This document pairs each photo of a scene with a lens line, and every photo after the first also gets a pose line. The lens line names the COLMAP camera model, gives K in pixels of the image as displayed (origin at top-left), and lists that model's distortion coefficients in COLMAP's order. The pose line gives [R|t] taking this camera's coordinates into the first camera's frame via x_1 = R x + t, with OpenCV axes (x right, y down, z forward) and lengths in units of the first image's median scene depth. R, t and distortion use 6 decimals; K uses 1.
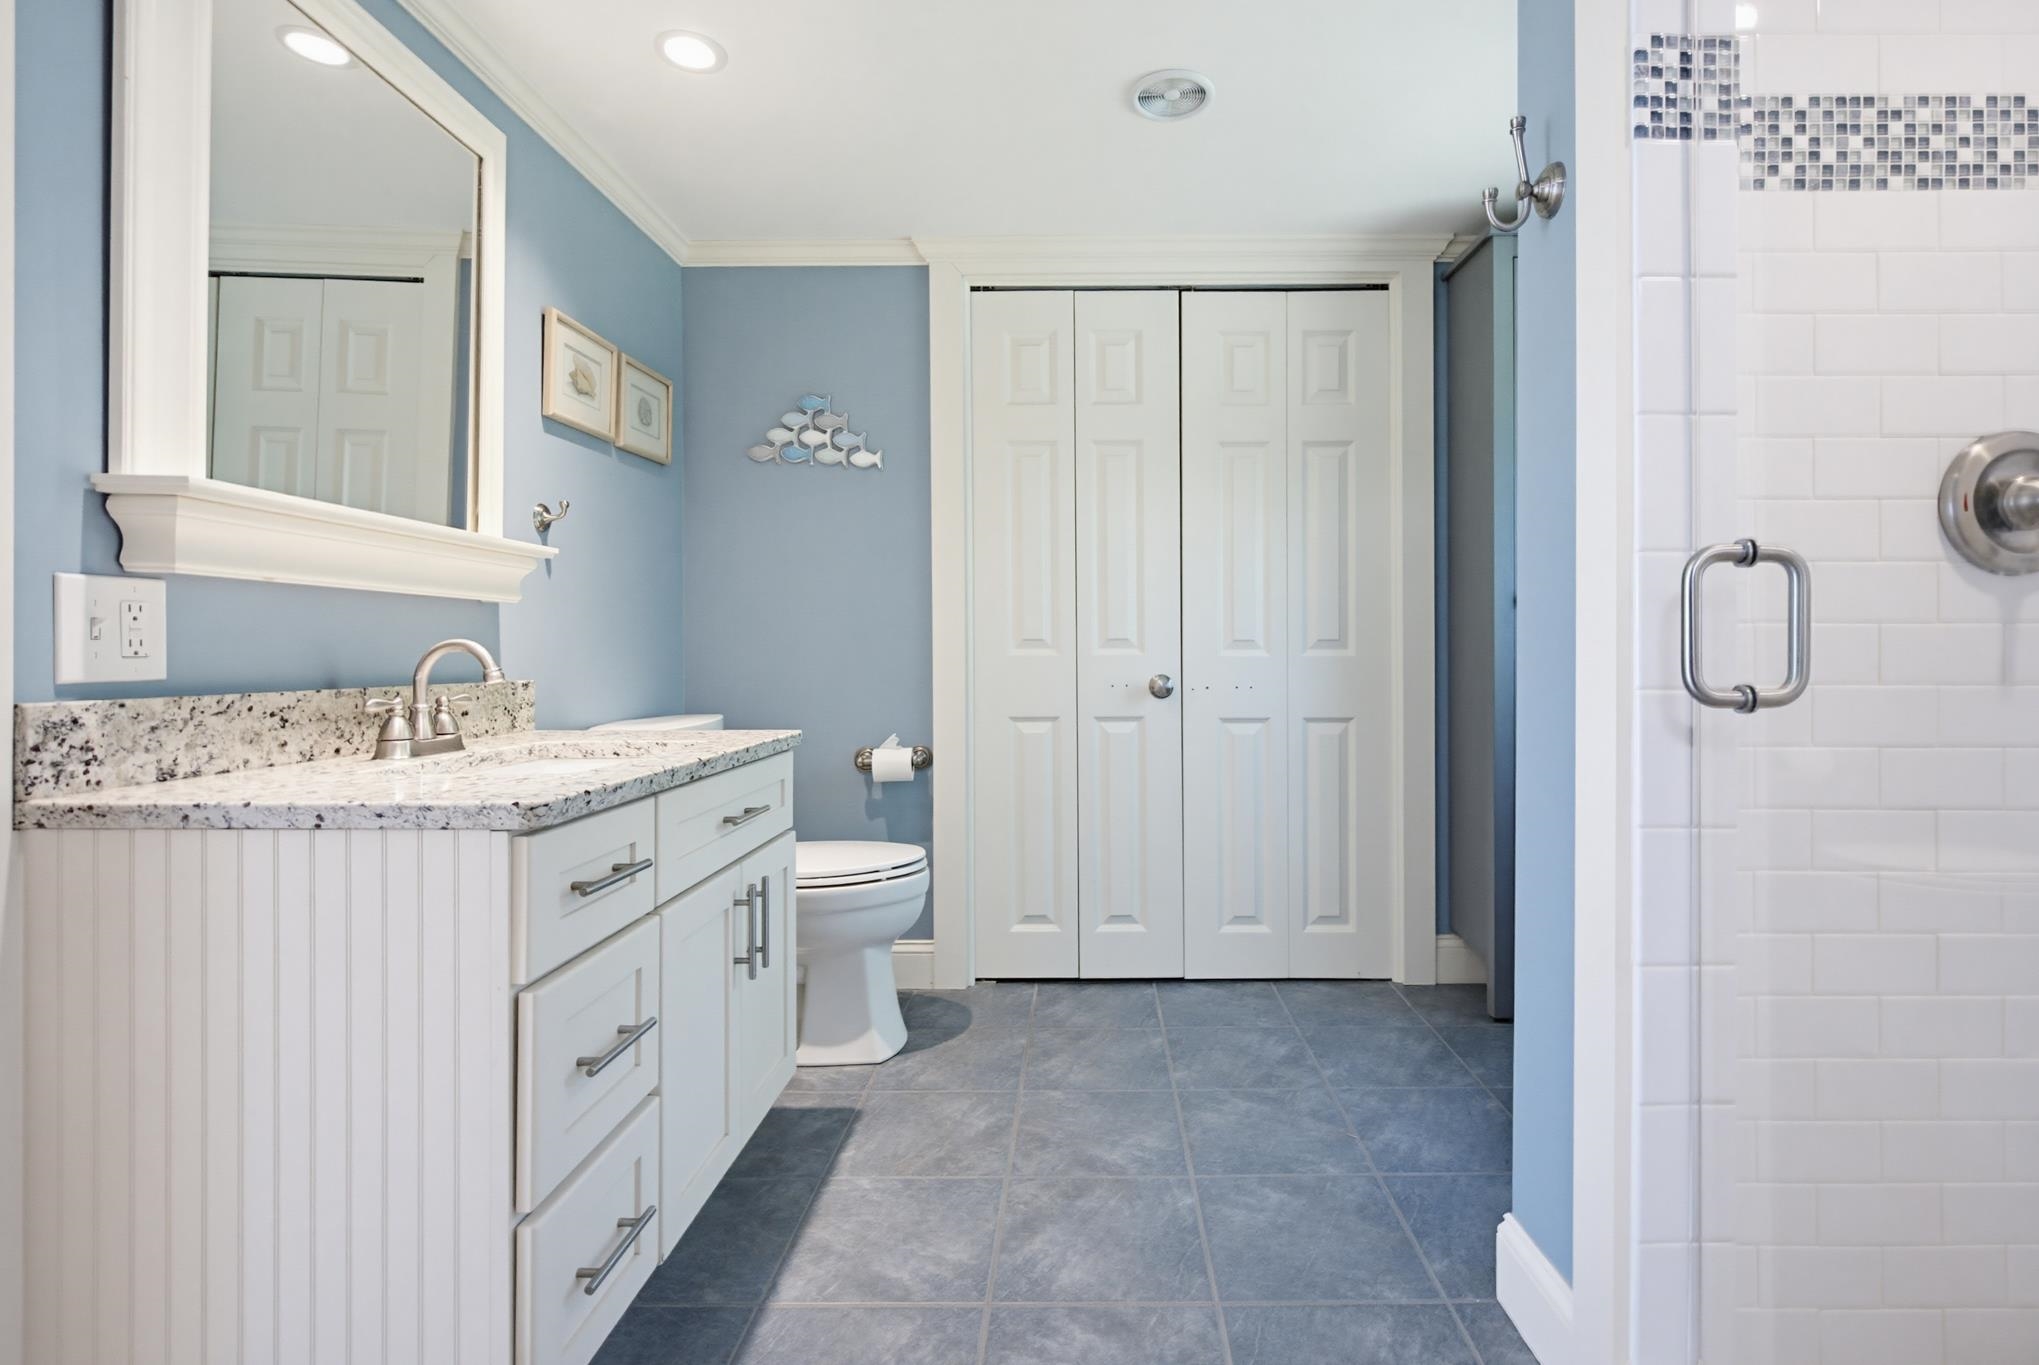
lens RADIAL K [[935.6, 0, 1086.9], [0, 935.6, 654.6], [0, 0, 1]] dist [-0.000338, -0.000249]
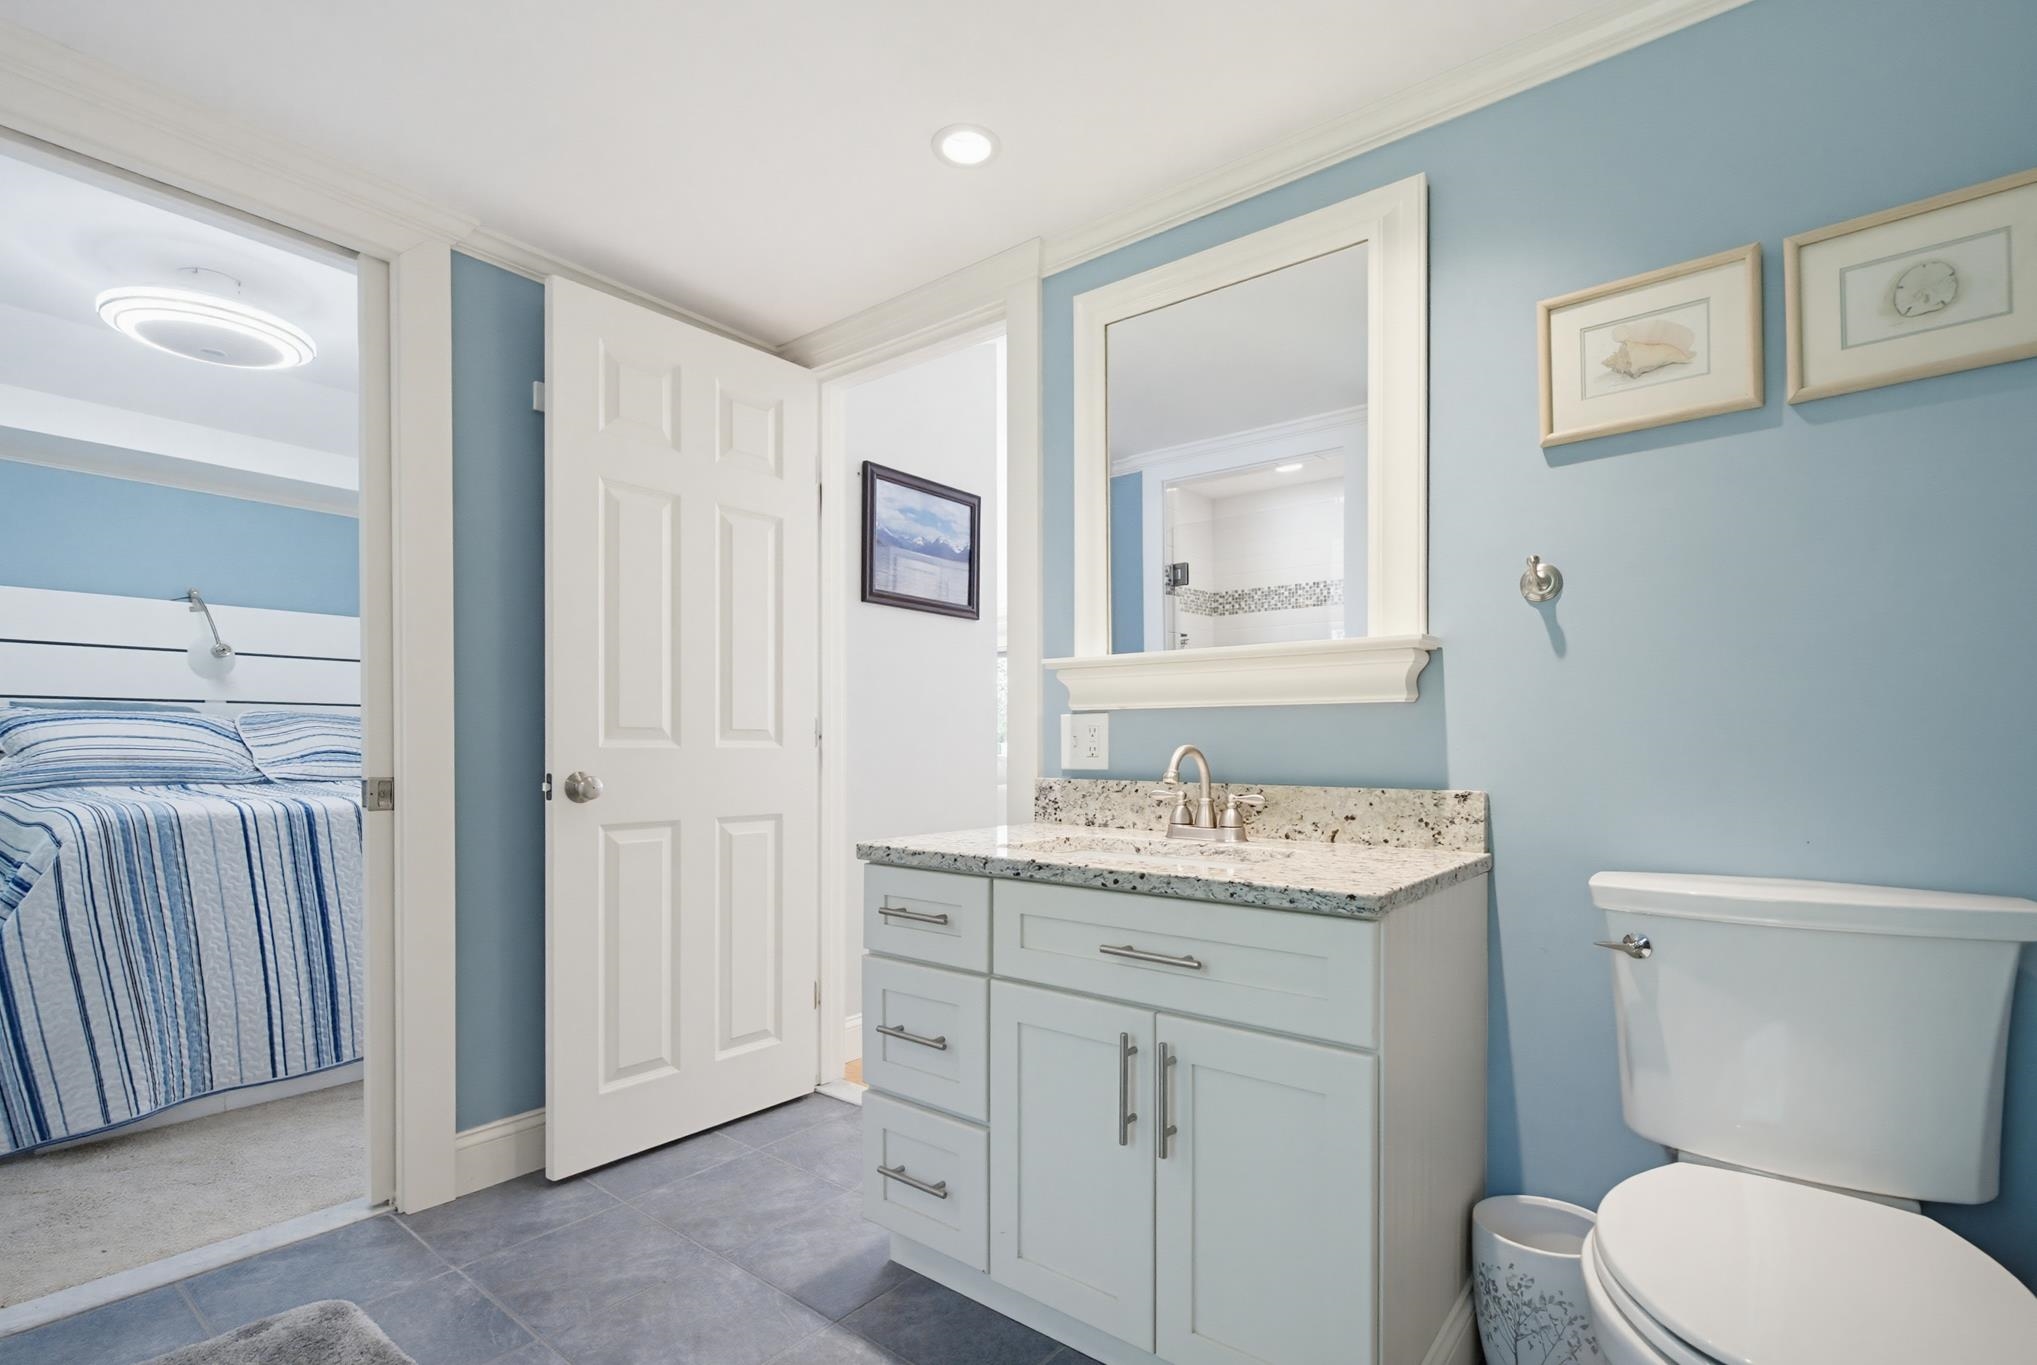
lens RADIAL K [[998.7, 0, 1018.9], [0, 998.7, 743.4], [0, 0, 1]] dist [-0.000831, -0.000066]
pose [[-0.645648, 0.003471, -0.763627, 0.342497], [-0.000015, 0.999990, 0.004558, -0.019247], [0.763635, 0.002955, -0.645641, 1.300274]]
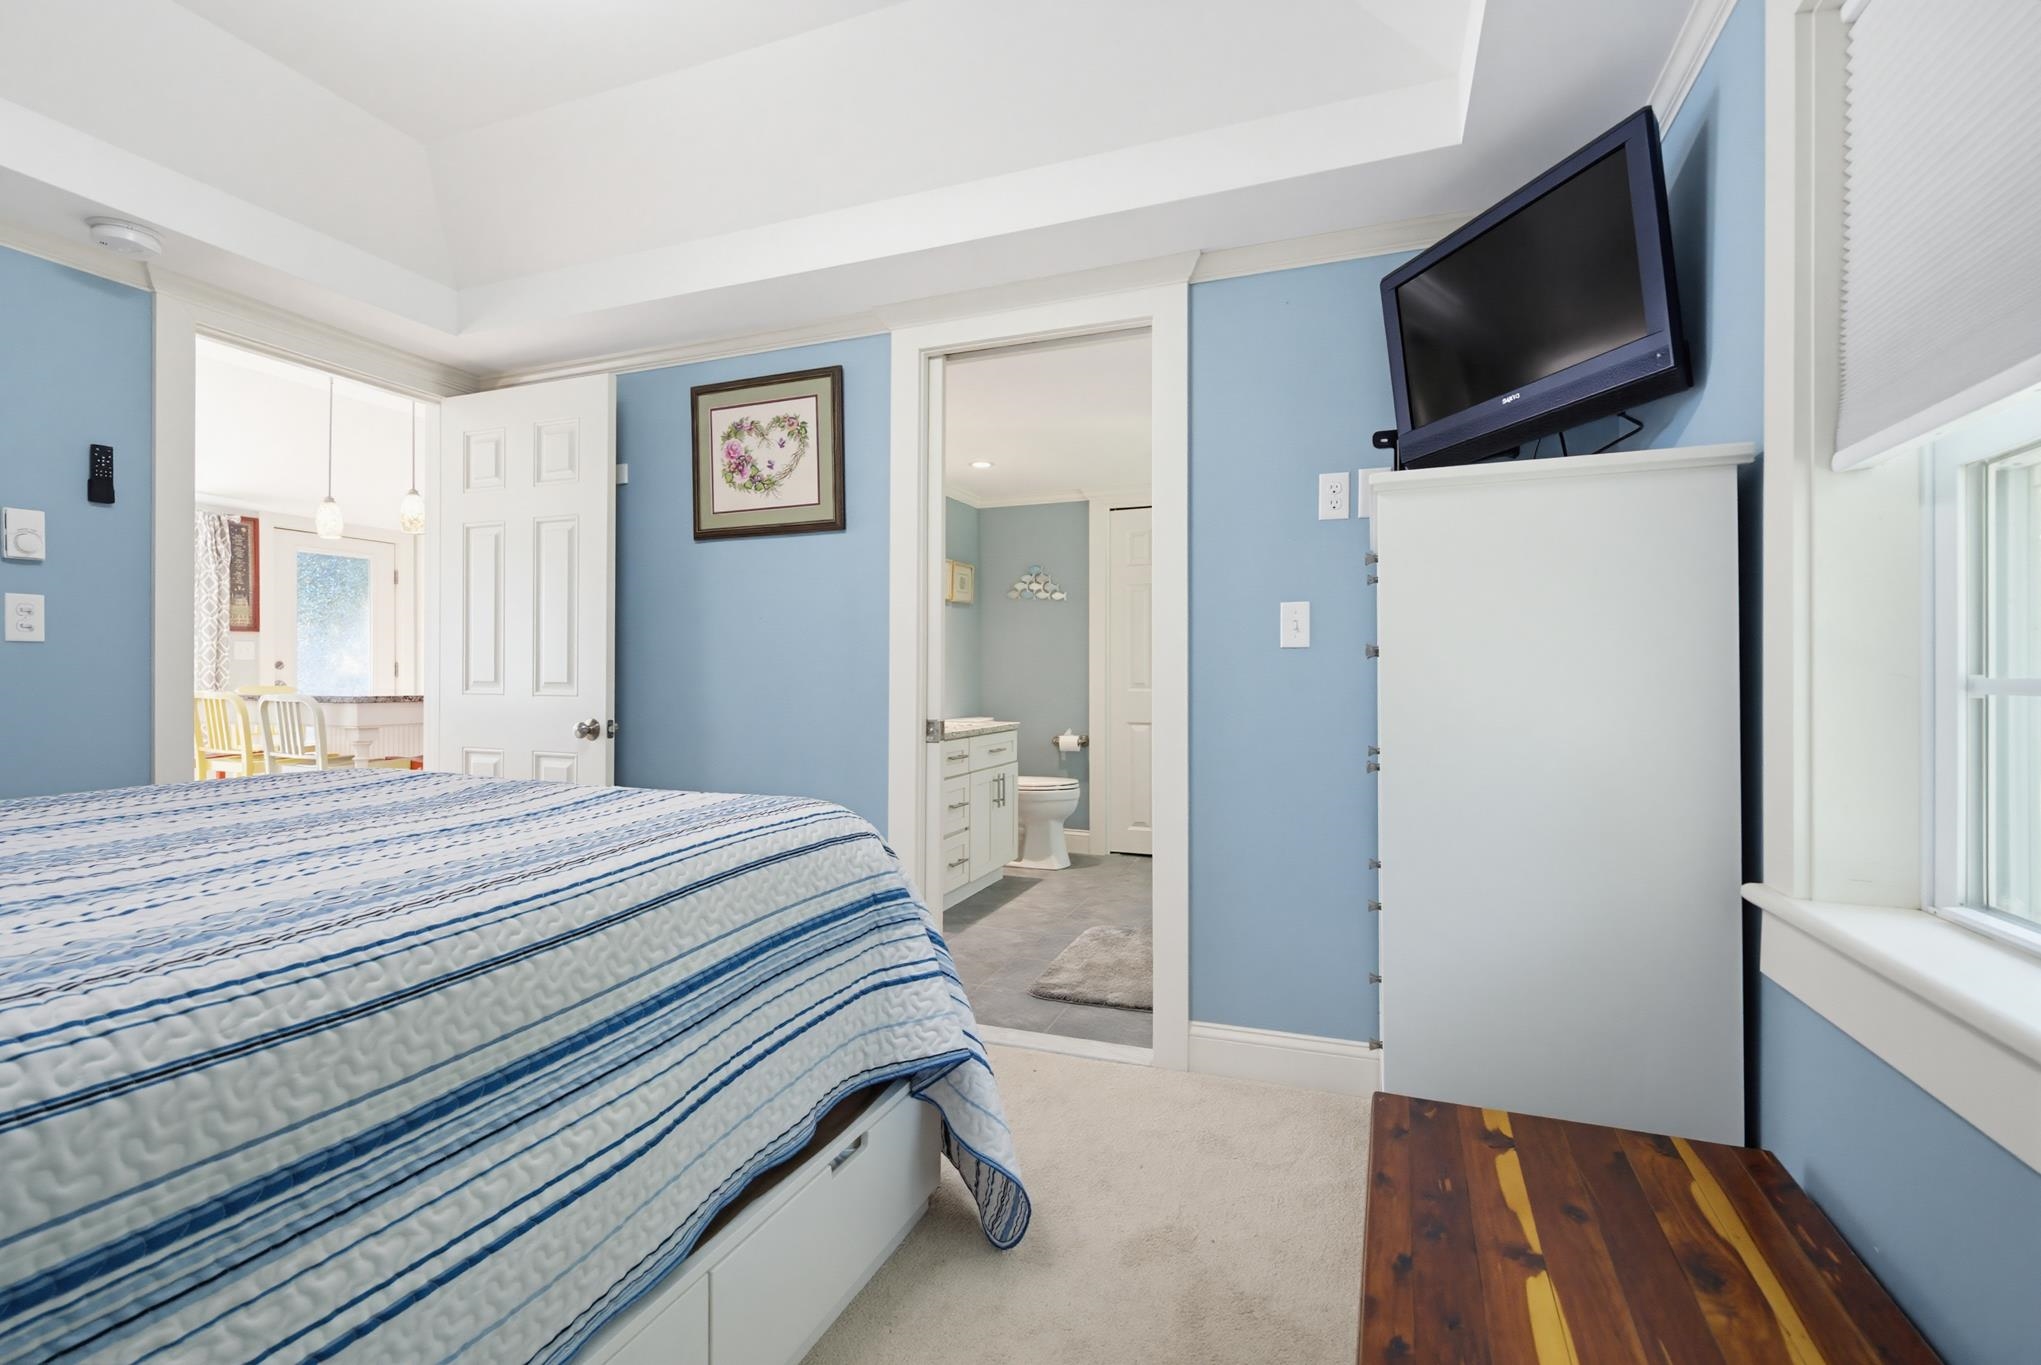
lens RADIAL K [[926.4, 0, 1017.1], [0, 926.4, 655.8], [0, 0, 1]] dist [0.000660, 0.000281]
pose [[0.933197, -0.004832, -0.359334, 0.591076], [-0.002236, 0.999812, -0.019251, -0.052579], [0.359359, 0.018769, 0.933011, -1.351080]]
